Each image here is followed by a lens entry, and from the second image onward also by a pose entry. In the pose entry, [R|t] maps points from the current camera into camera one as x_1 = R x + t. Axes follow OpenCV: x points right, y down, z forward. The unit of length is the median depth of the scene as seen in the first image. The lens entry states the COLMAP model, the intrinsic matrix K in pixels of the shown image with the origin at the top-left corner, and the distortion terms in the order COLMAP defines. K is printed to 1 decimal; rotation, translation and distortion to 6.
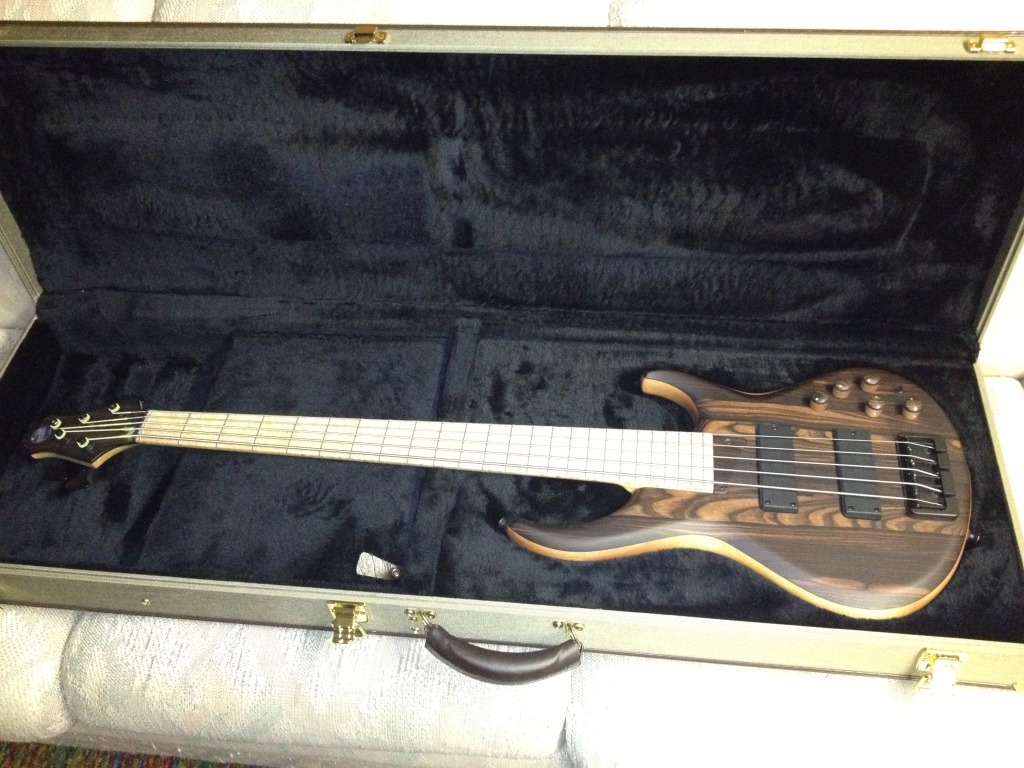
lens RADIAL K [[1050.1, 0, 512.0], [0, 1050.1, 384.0], [0, 0, 1]] dist [0.067092, -0.001036]
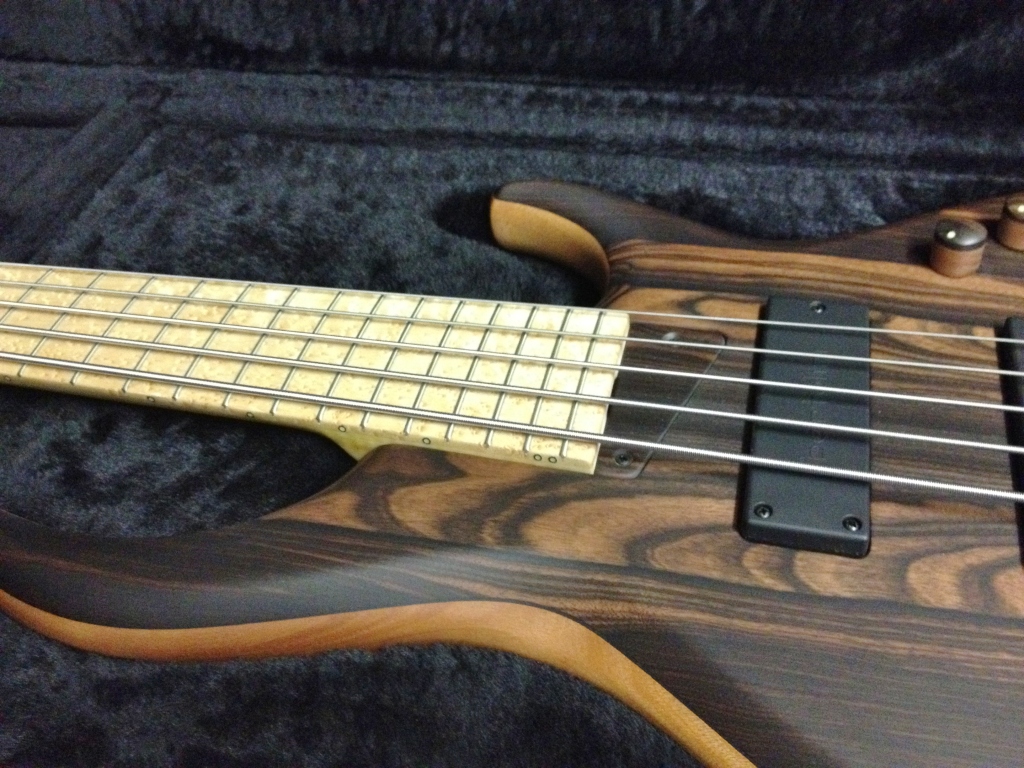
lens RADIAL K [[1045.7, 0, 512.0], [0, 1045.7, 384.0], [0, 0, 1]] dist [0.065271, -0.188925]
pose [[0.992117, 0.068635, -0.104849, 0.191378], [-0.077339, 0.993682, -0.081334, 0.100790], [0.098604, 0.088802, 0.991157, 0.669087]]
